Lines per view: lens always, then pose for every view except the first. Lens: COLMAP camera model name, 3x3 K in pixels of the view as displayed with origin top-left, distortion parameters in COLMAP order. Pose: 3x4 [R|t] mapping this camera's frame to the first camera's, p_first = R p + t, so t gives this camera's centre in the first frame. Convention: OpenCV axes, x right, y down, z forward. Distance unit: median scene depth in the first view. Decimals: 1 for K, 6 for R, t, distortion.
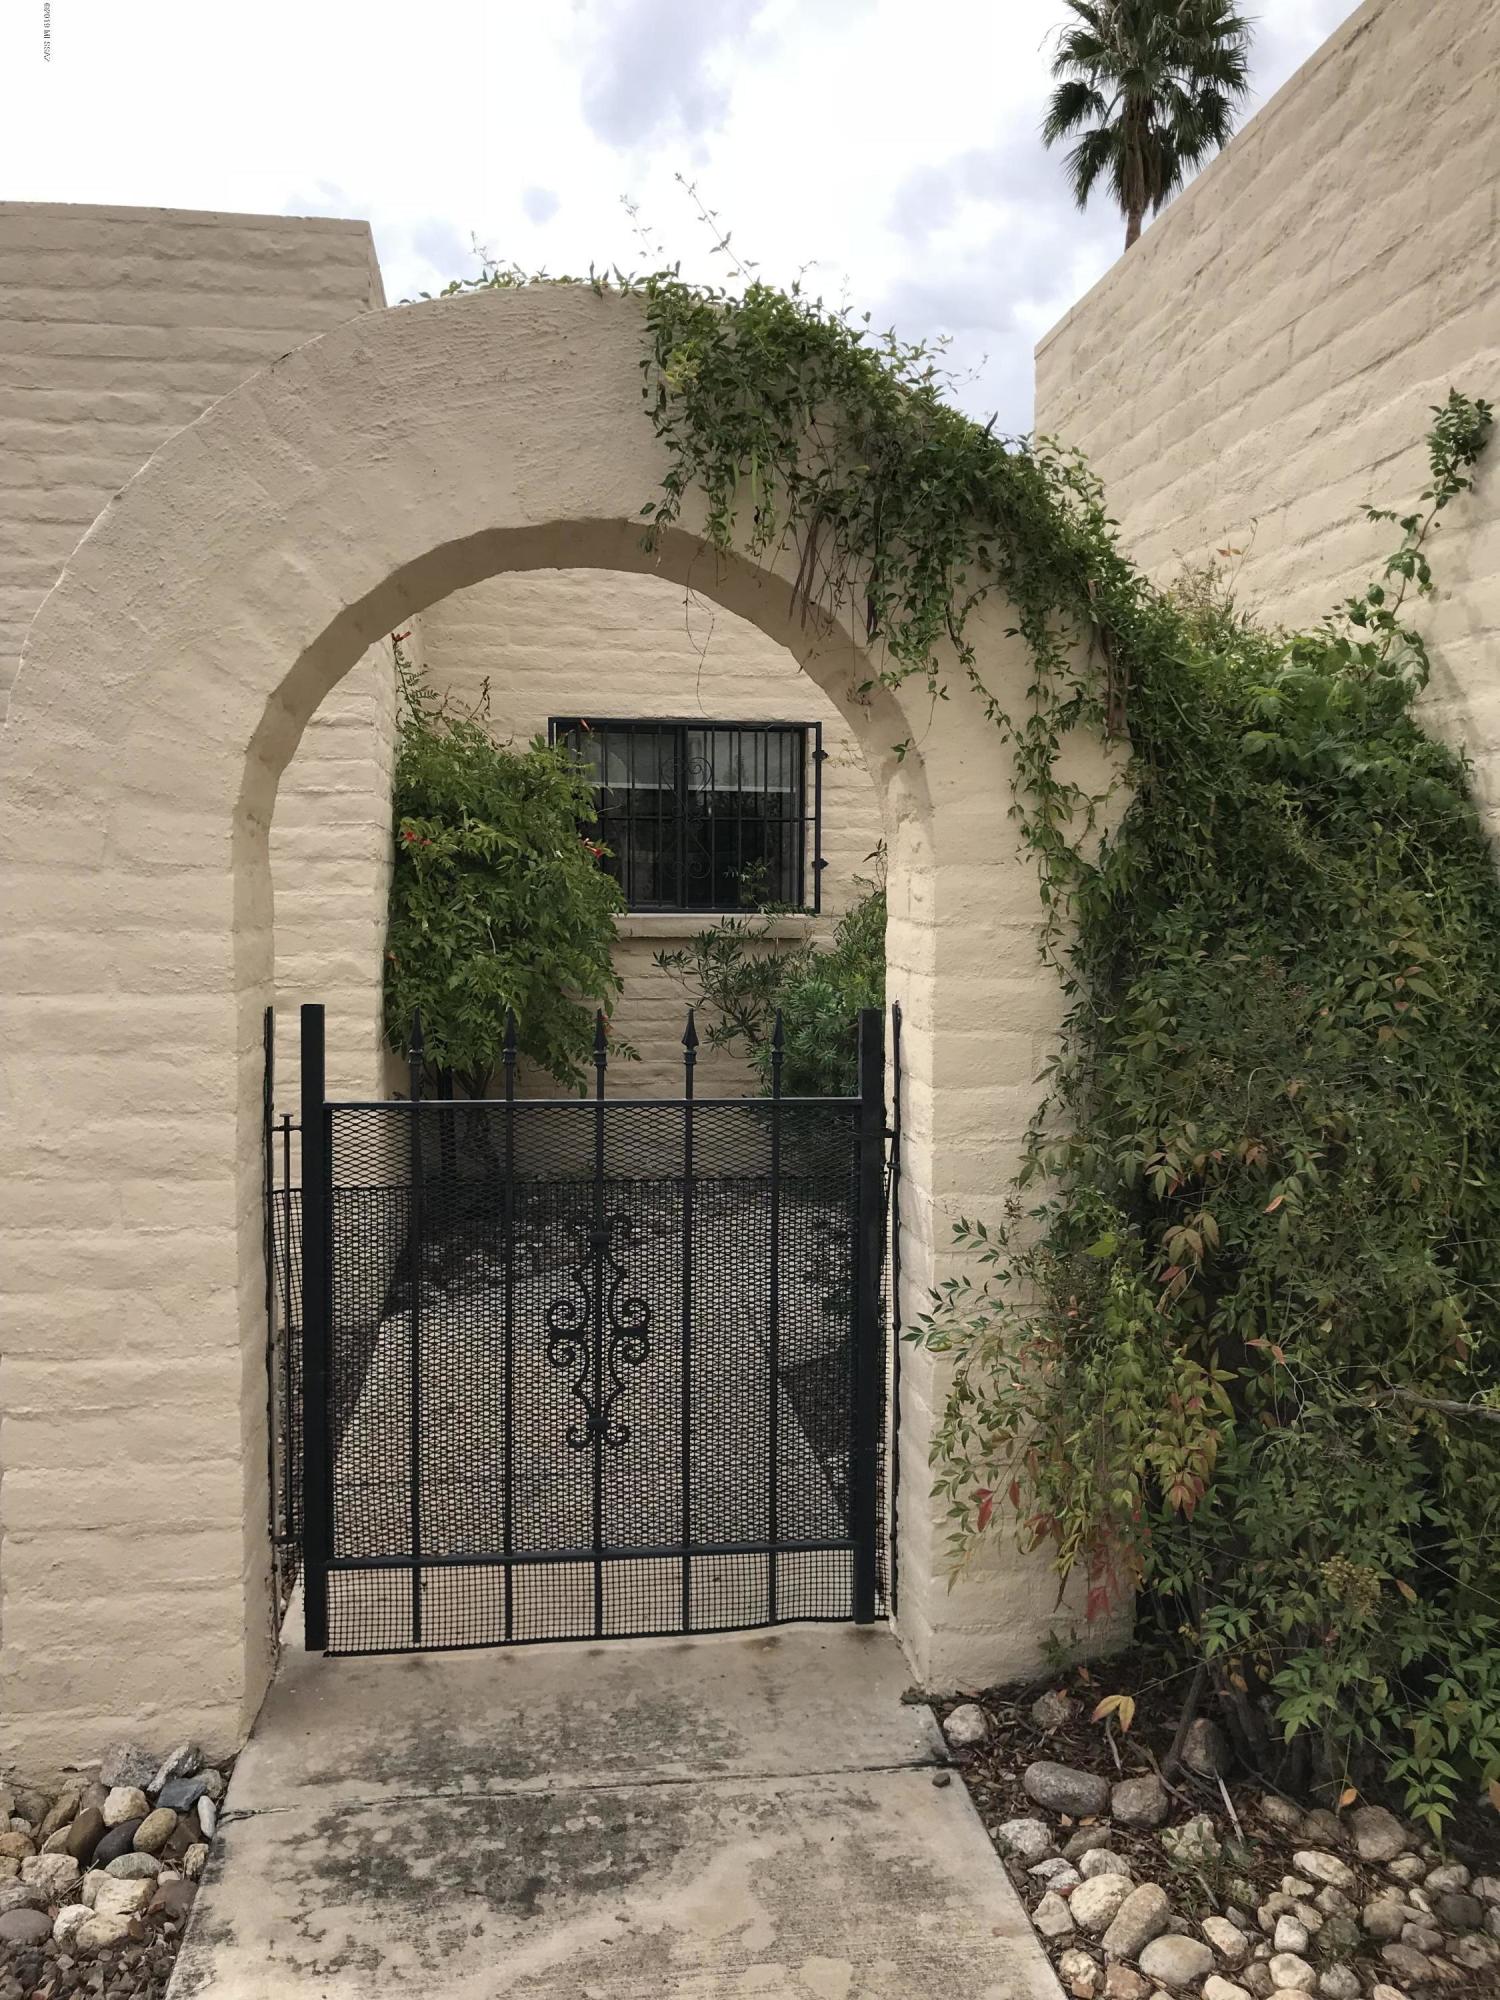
lens RADIAL K [[1634.2, 0, 738.7], [0, 1634.2, 1008.2], [0, 0, 1]] dist [0.012911, -0.024006]
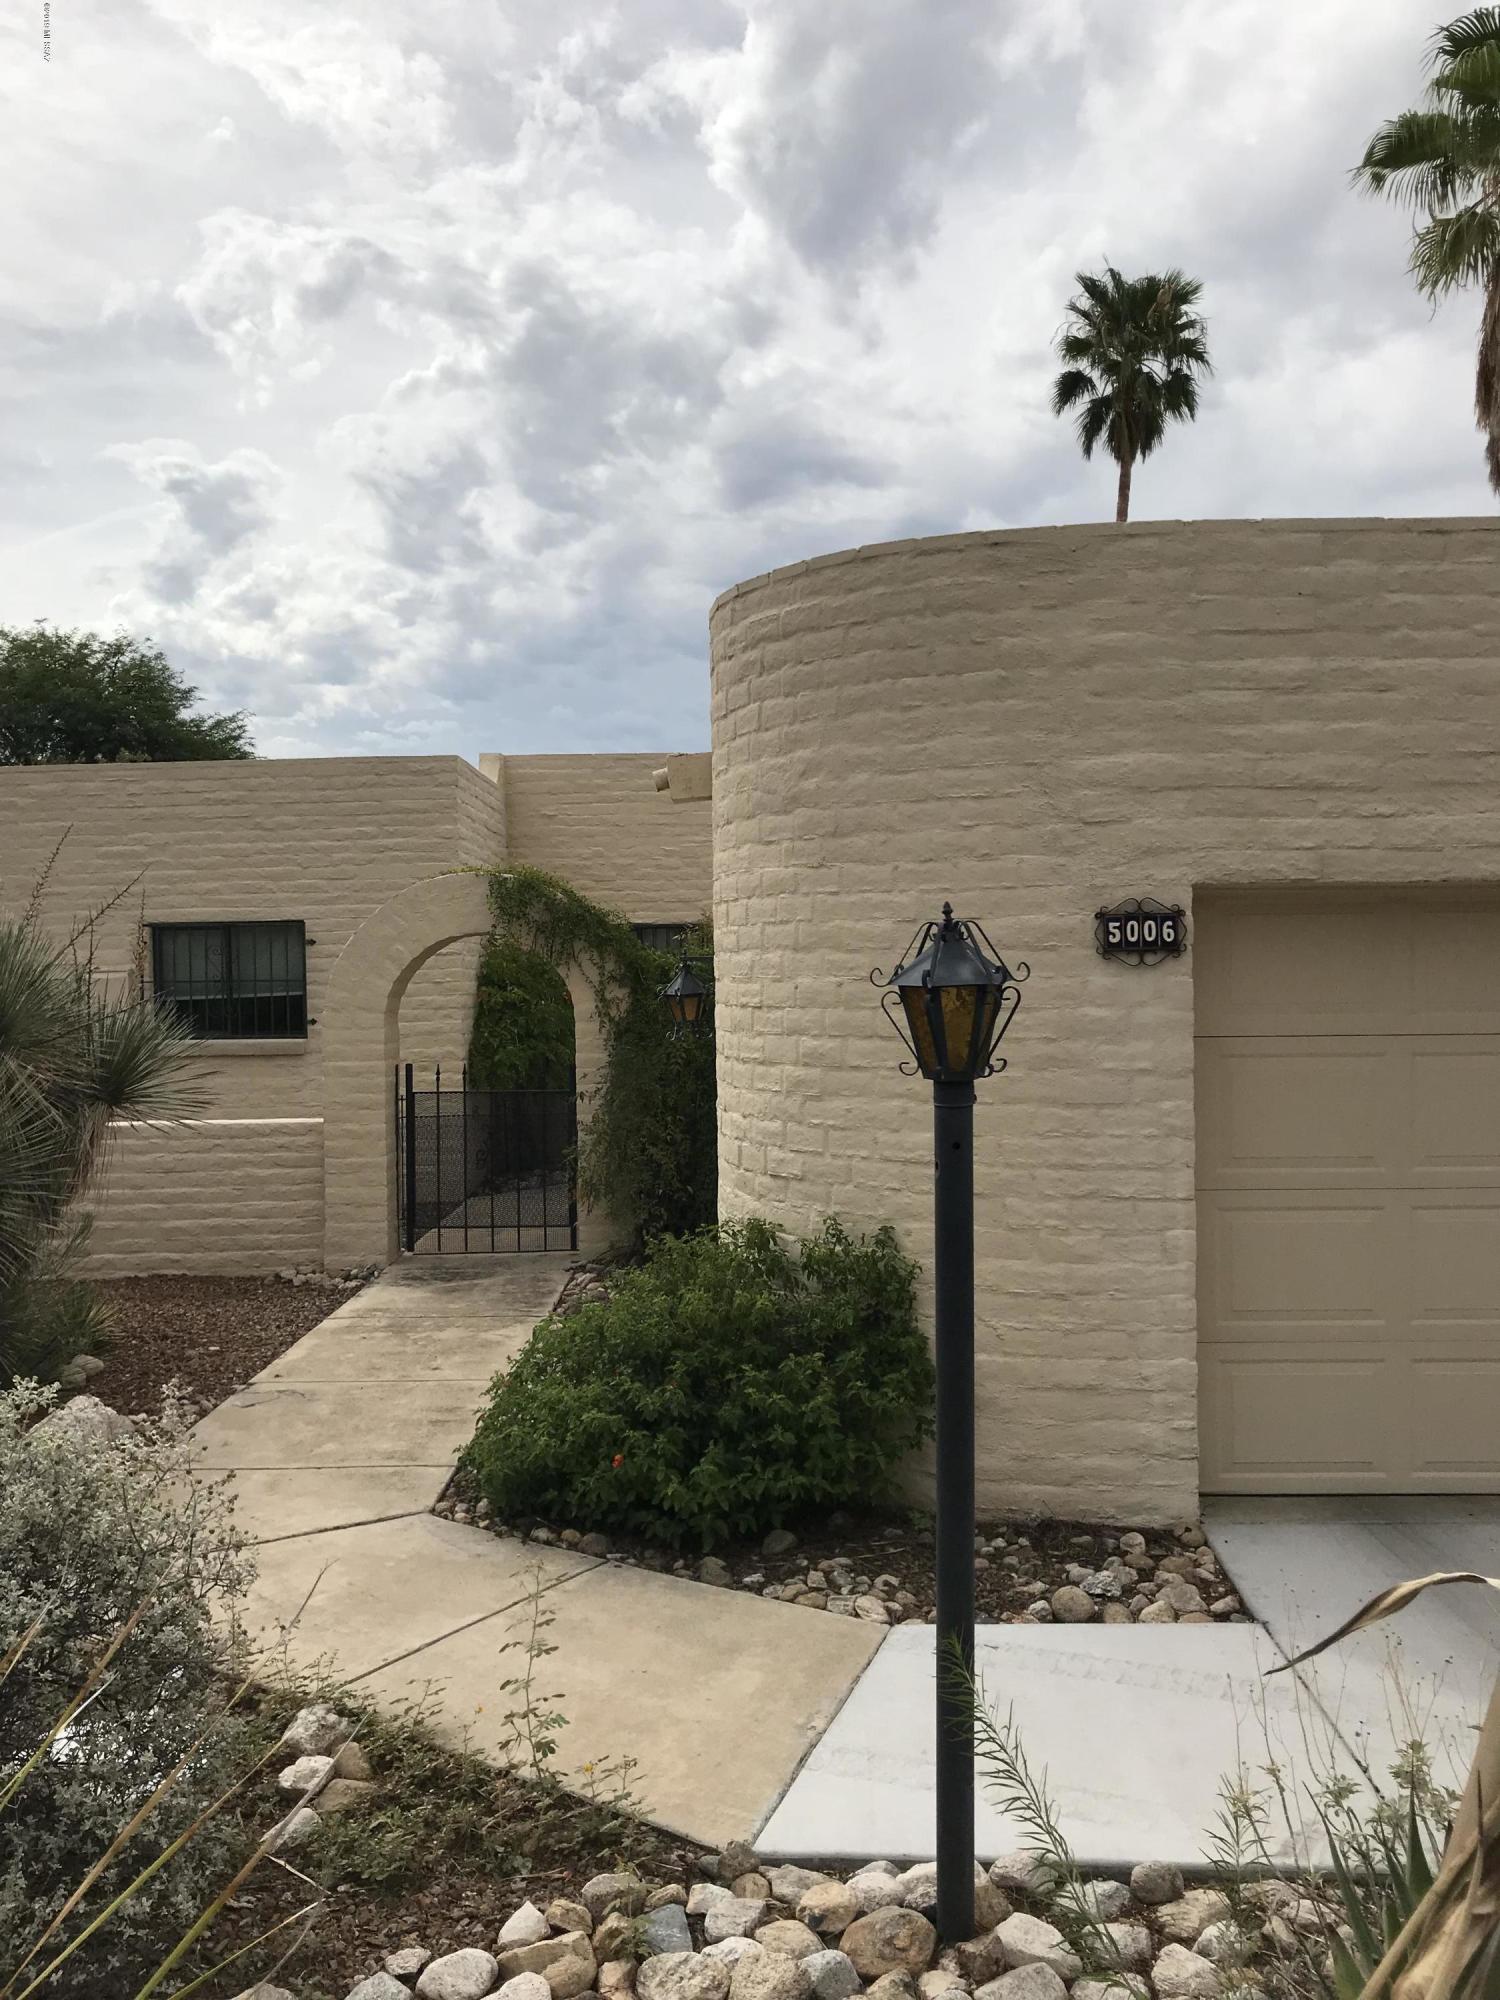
lens RADIAL K [[1634.2, 0, 757.8], [0, 1634.2, 995.4], [0, 0, 1]] dist [0.012911, -0.024006]
pose [[0.990531, -0.018665, -0.136017, 0.550302], [0.010921, 0.998288, -0.057458, 0.034853], [0.136857, 0.055429, 0.989039, -1.360998]]
